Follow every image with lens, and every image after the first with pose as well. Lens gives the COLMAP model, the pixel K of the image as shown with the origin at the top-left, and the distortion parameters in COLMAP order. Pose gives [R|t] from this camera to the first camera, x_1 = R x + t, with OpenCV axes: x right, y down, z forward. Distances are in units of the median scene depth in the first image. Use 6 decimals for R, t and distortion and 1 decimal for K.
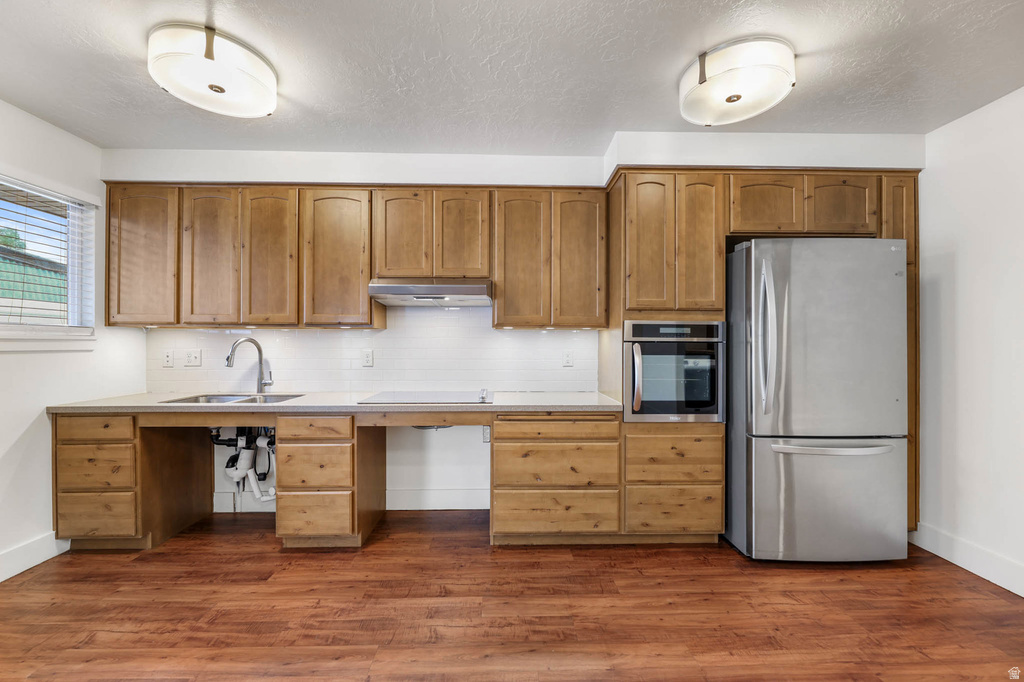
lens RADIAL K [[422.8, 0, 506.0], [0, 422.8, 344.1], [0, 0, 1]] dist [-0.002530, -0.000807]
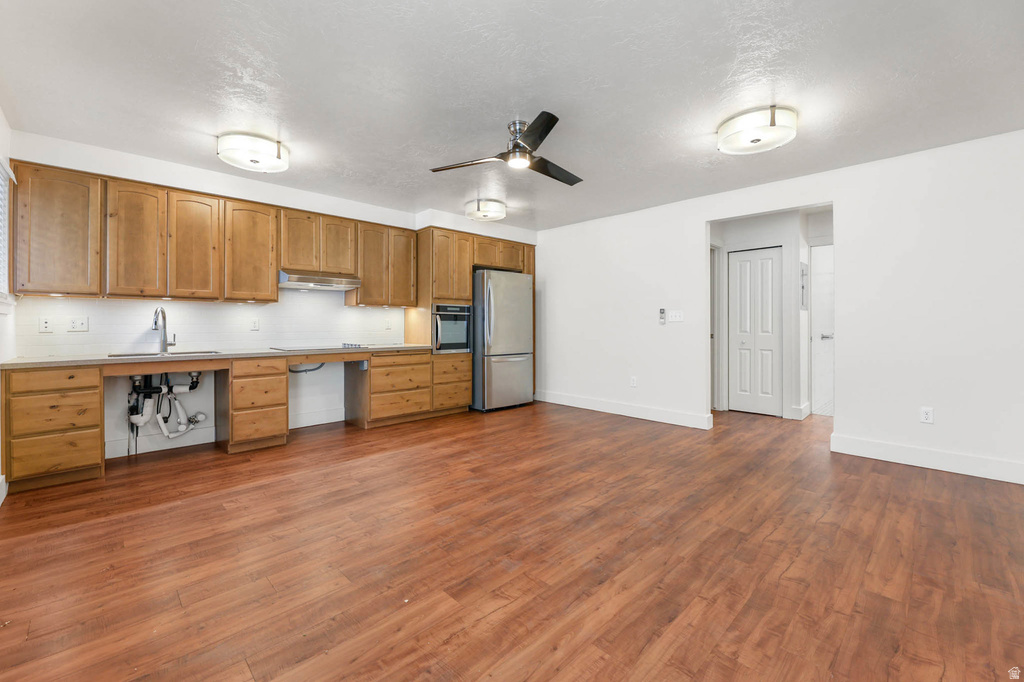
lens RADIAL K [[422.8, 0, 519.4], [0, 422.8, 325.8], [0, 0, 1]] dist [-0.002530, -0.000807]
pose [[0.720933, -0.004360, 0.692991, -0.800825], [0.000871, 0.999985, 0.005386, 0.038755], [-0.693004, -0.003279, 0.720926, -0.717149]]
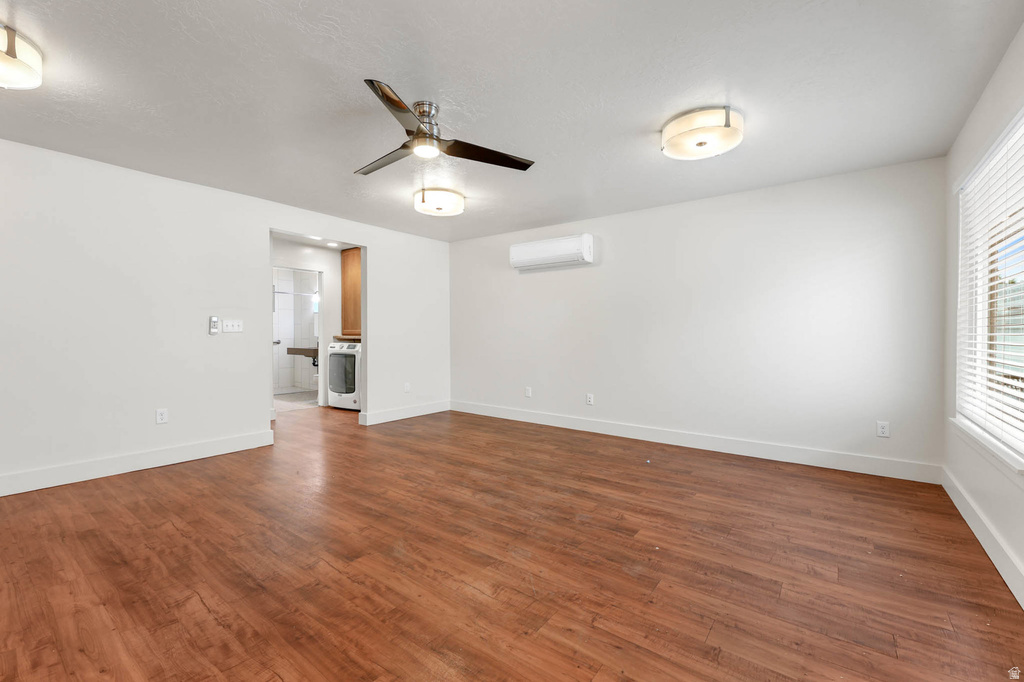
lens RADIAL K [[422.8, 0, 503.0], [0, 422.8, 351.3], [0, 0, 1]] dist [-0.002530, -0.000807]
pose [[-0.774153, -0.028460, 0.632359, -0.754469], [-0.002718, 0.999129, 0.041638, 0.047088], [-0.632993, 0.030515, -0.773556, 0.731232]]
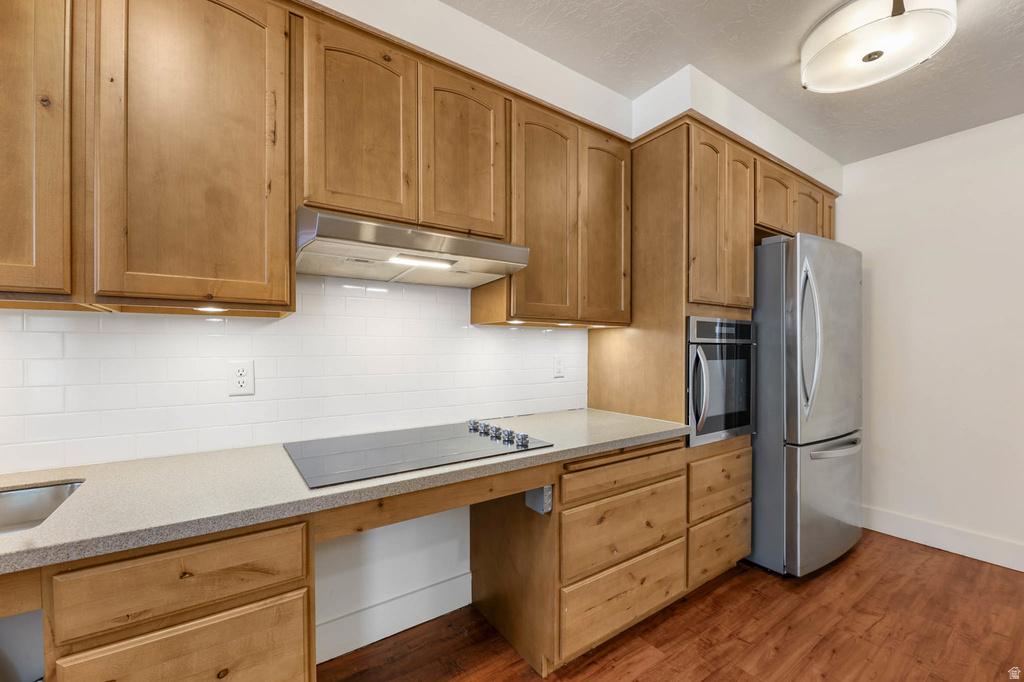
lens RADIAL K [[422.8, 0, 518.8], [0, 422.8, 355.5], [0, 0, 1]] dist [-0.002530, -0.000807]
pose [[0.835743, -0.012648, 0.548976, -0.398888], [0.005621, 0.999879, 0.014479, 0.003037], [-0.549093, -0.009015, 0.835713, 0.522384]]
